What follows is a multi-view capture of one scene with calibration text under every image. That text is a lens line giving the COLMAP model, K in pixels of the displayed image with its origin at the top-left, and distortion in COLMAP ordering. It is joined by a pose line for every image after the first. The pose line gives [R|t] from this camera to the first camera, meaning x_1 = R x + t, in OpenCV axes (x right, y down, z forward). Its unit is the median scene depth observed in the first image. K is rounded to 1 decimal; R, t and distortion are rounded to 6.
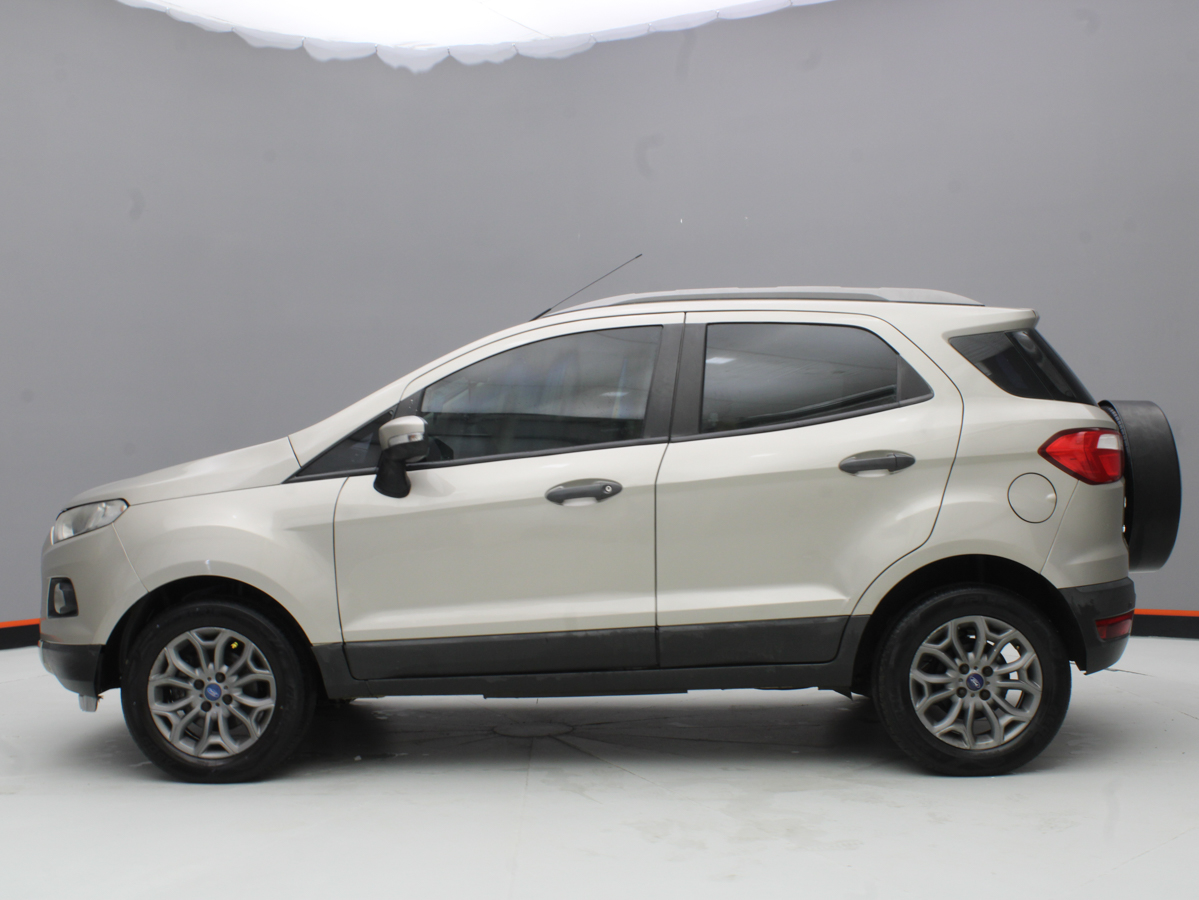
lens RADIAL K [[1407.2, 0, 599.5], [0, 1407.2, 450.0], [0, 0, 1]] dist [-0.035437, -0.024963]
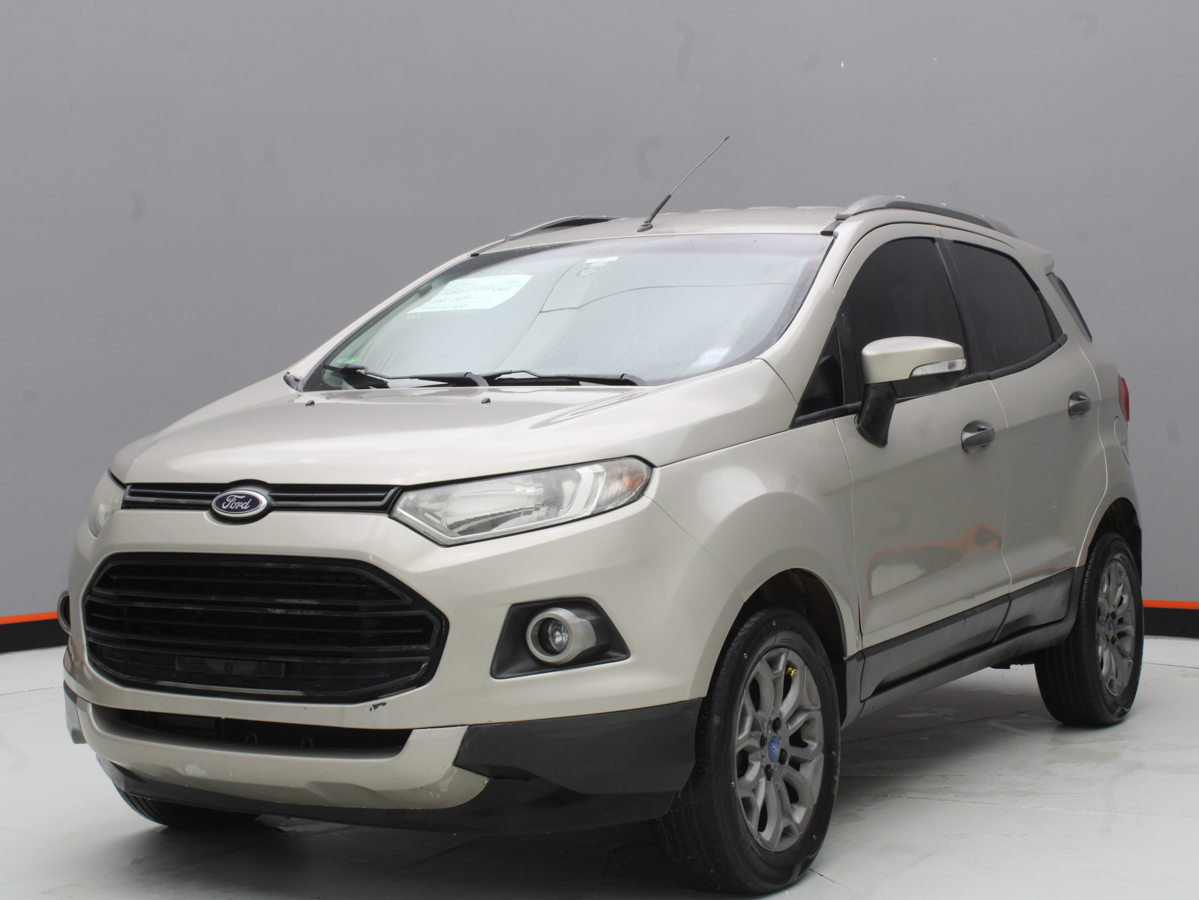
lens RADIAL K [[2014.2, 0, 599.5], [0, 2014.2, 450.0], [0, 0, 1]] dist [0.020578, 0.030575]
pose [[0.488893, -0.010345, 0.872282, -1.132090], [0.004258, 0.999946, 0.009472, 0.024860], [-0.872333, -0.000917, 0.488911, 0.615018]]
